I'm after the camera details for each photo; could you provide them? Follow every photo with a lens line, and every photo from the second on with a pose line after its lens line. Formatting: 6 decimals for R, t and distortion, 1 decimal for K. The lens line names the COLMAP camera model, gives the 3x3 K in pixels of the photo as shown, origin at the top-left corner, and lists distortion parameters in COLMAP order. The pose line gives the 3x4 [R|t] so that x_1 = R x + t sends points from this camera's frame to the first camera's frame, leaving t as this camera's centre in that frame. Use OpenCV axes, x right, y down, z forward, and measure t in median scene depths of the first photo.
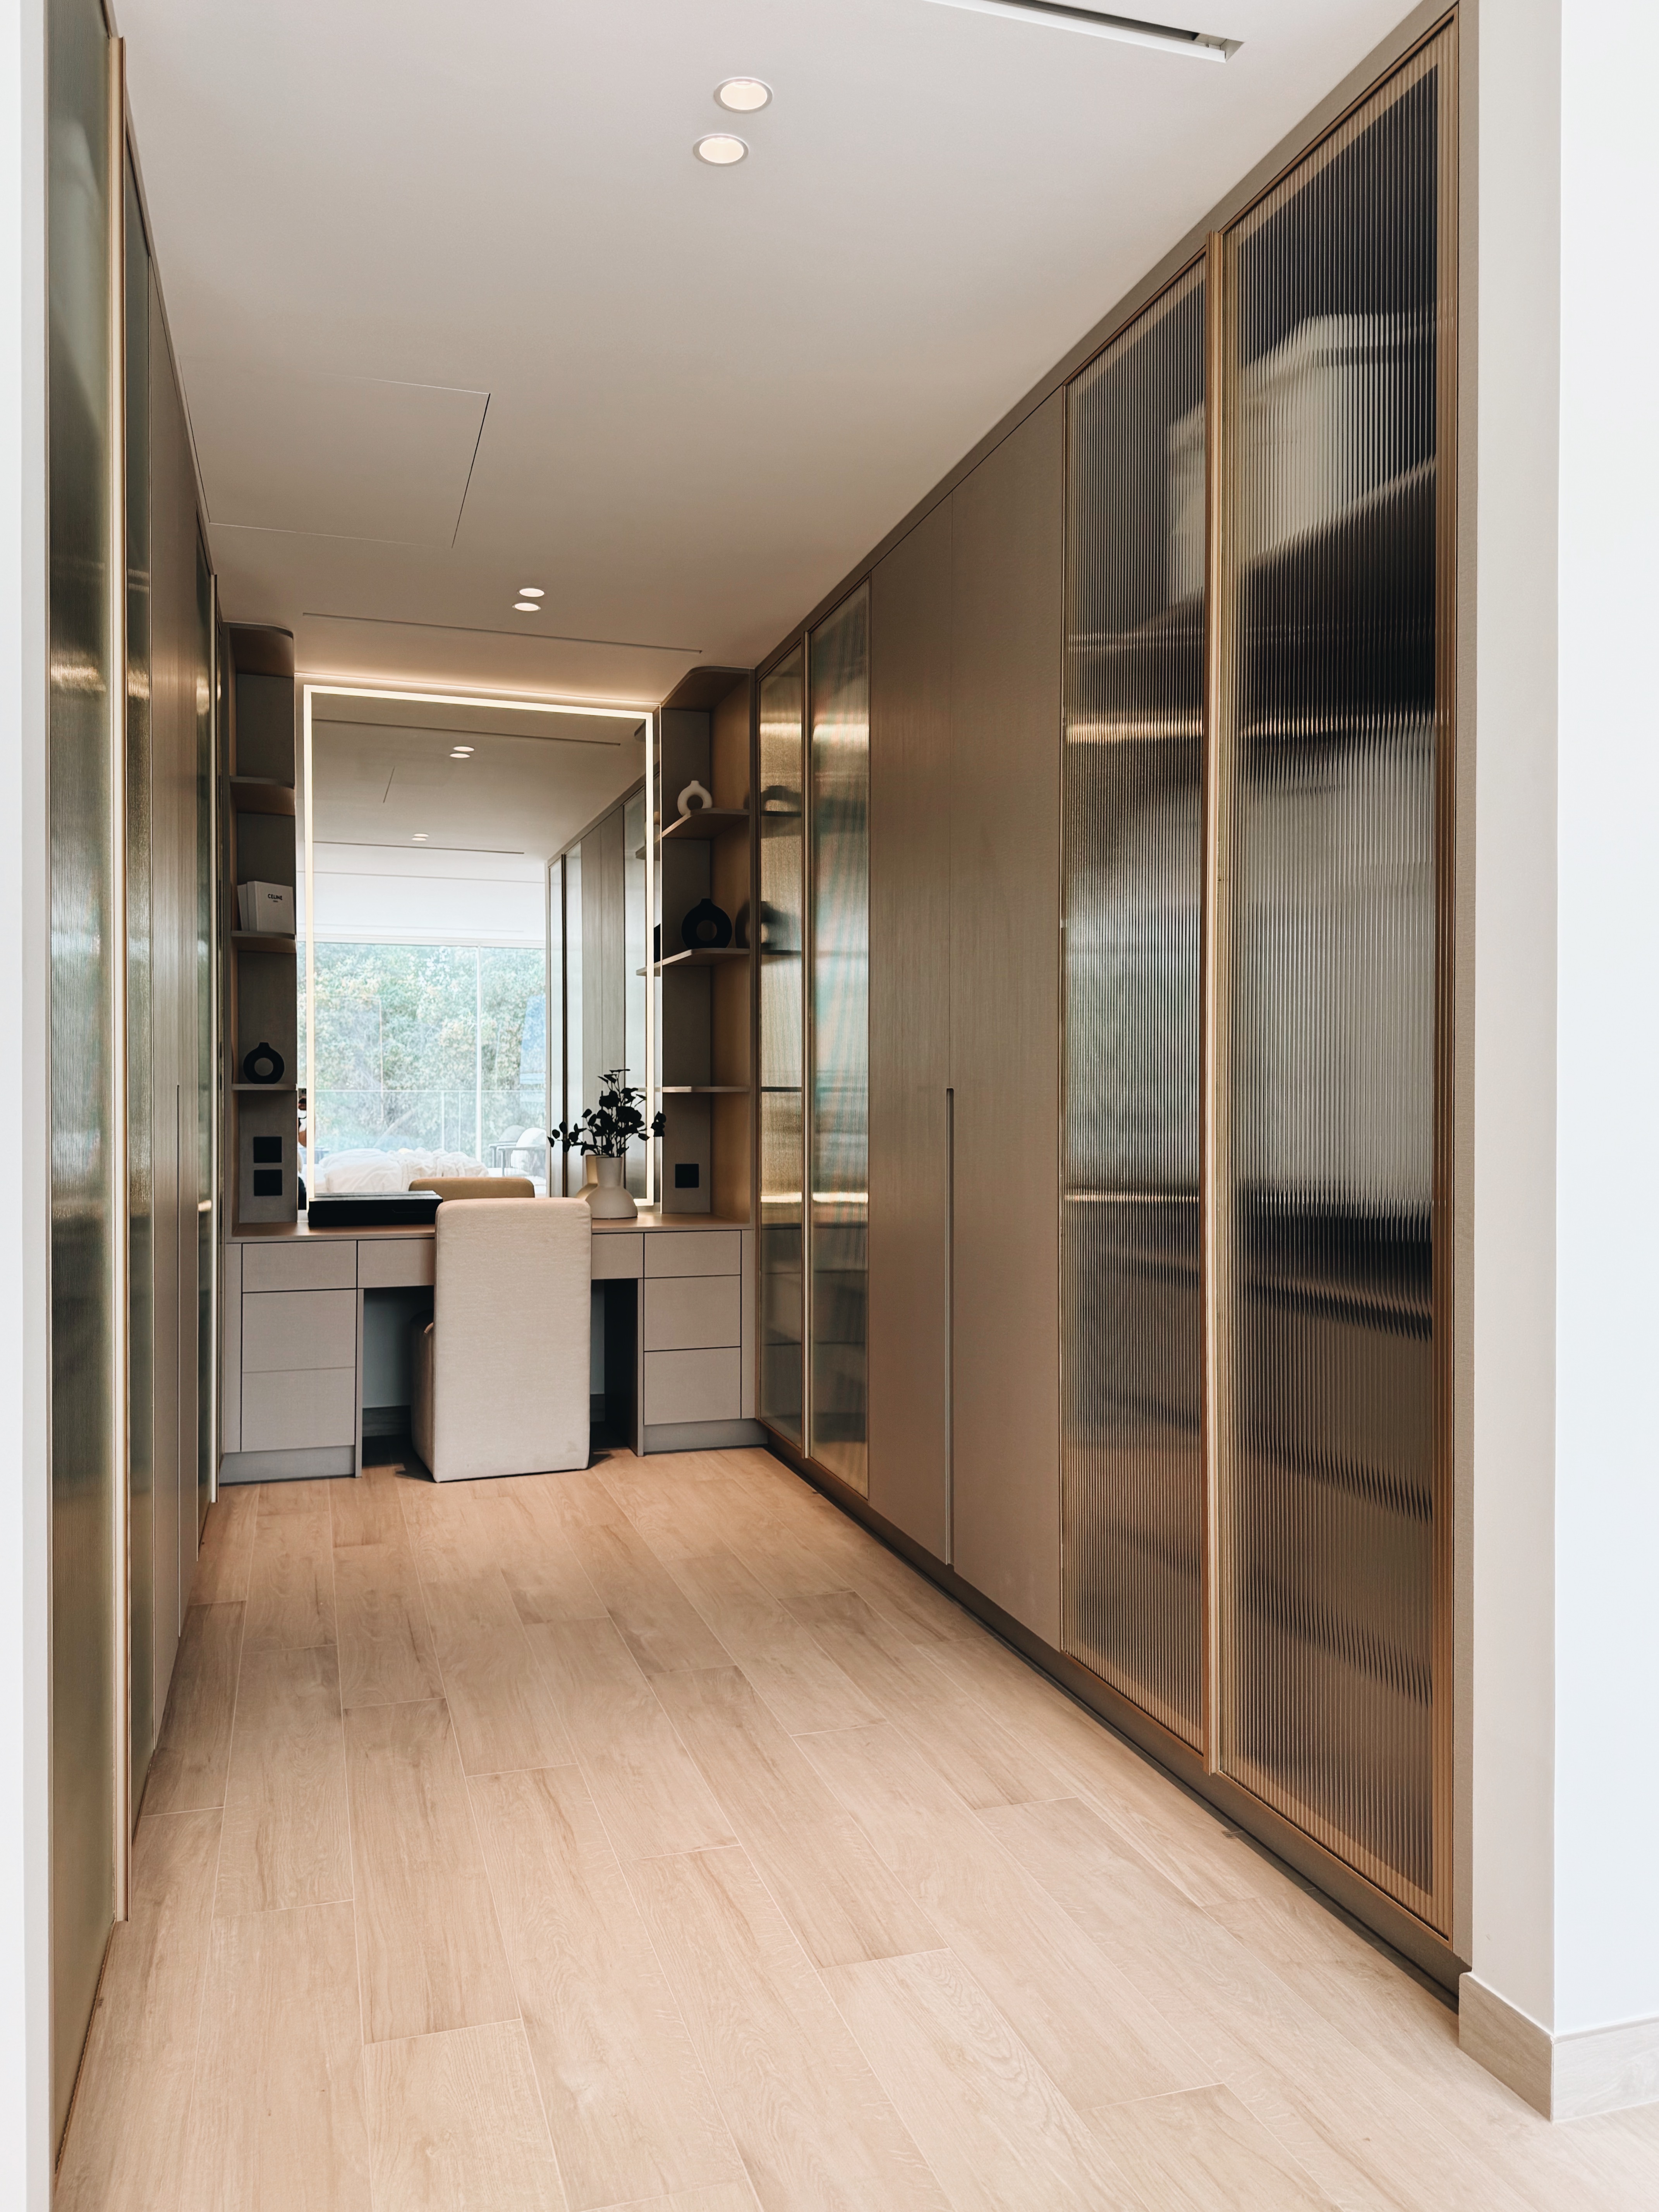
lens RADIAL K [[1624.1, 0, 830.7], [0, 1624.1, 1102.1], [0, 0, 1]] dist [0.002772, 0.000313]
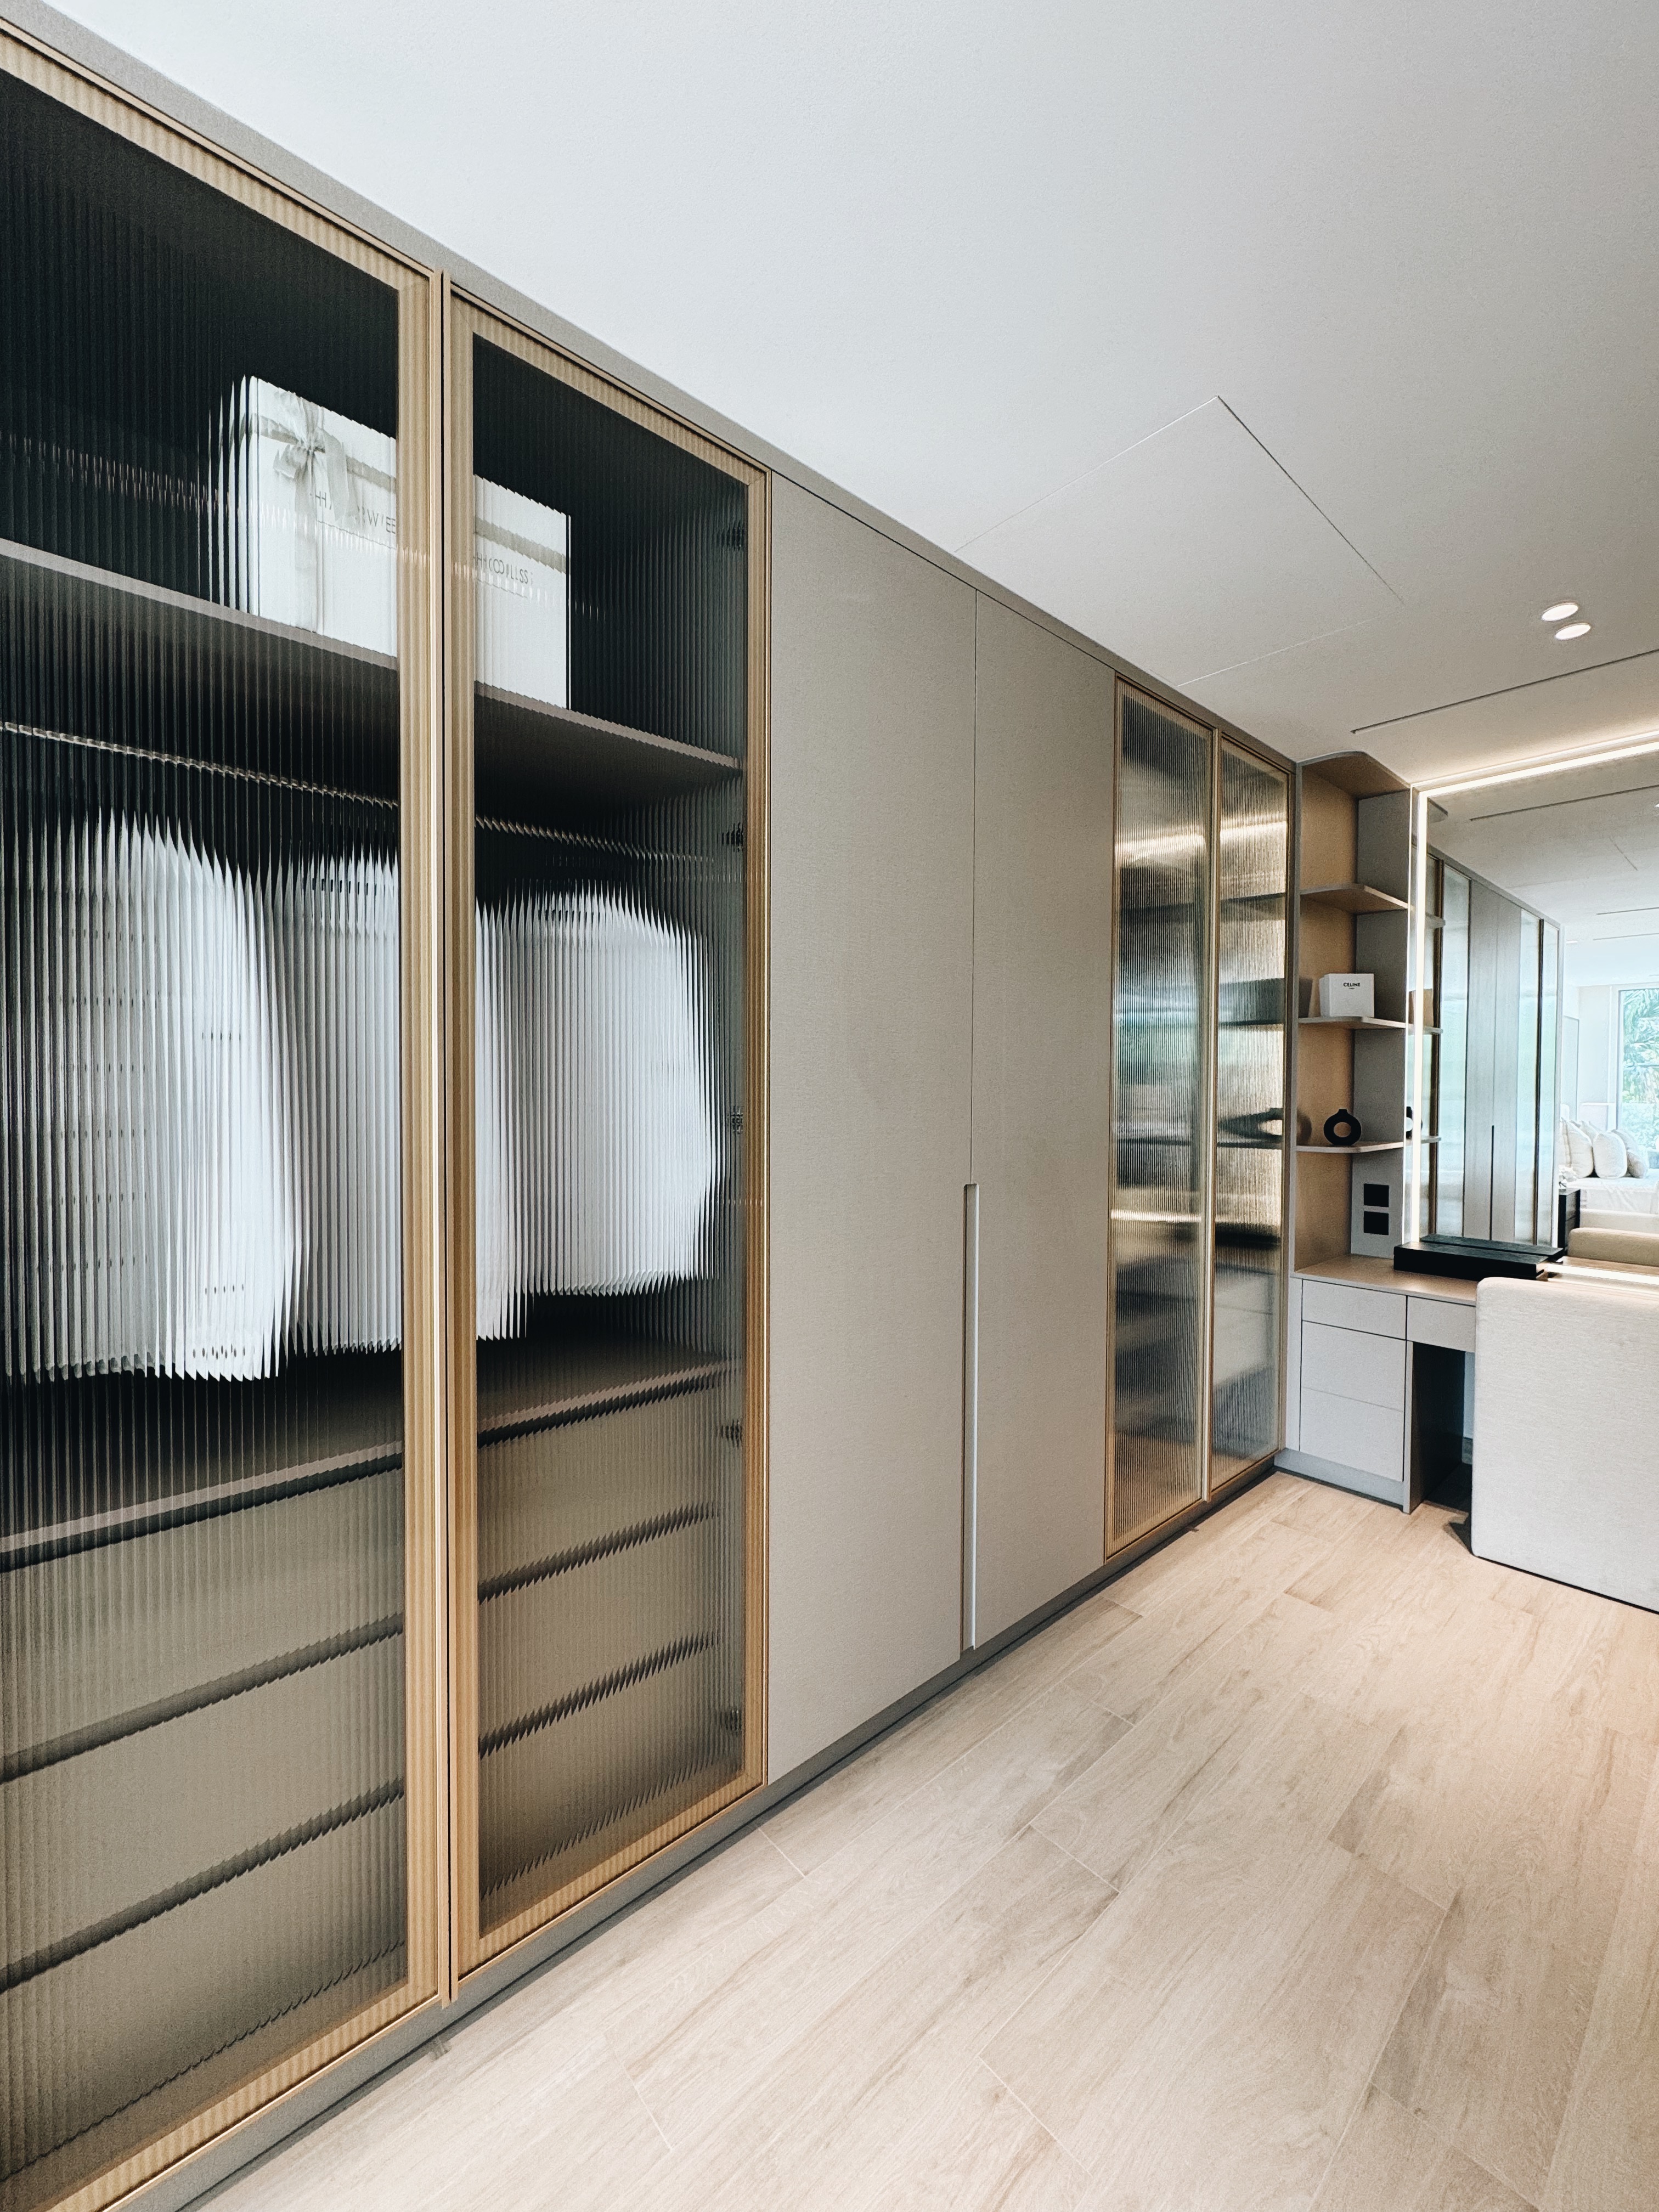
lens RADIAL K [[882.4, 0, 827.0], [0, 882.4, 1103.7], [0, 0, 1]] dist [0.000338, -0.000045]
pose [[0.407824, 0.015171, -0.912935, 0.118949], [-0.007480, 0.999884, 0.013275, -0.066279], [0.913030, 0.001415, 0.407890, 0.567389]]
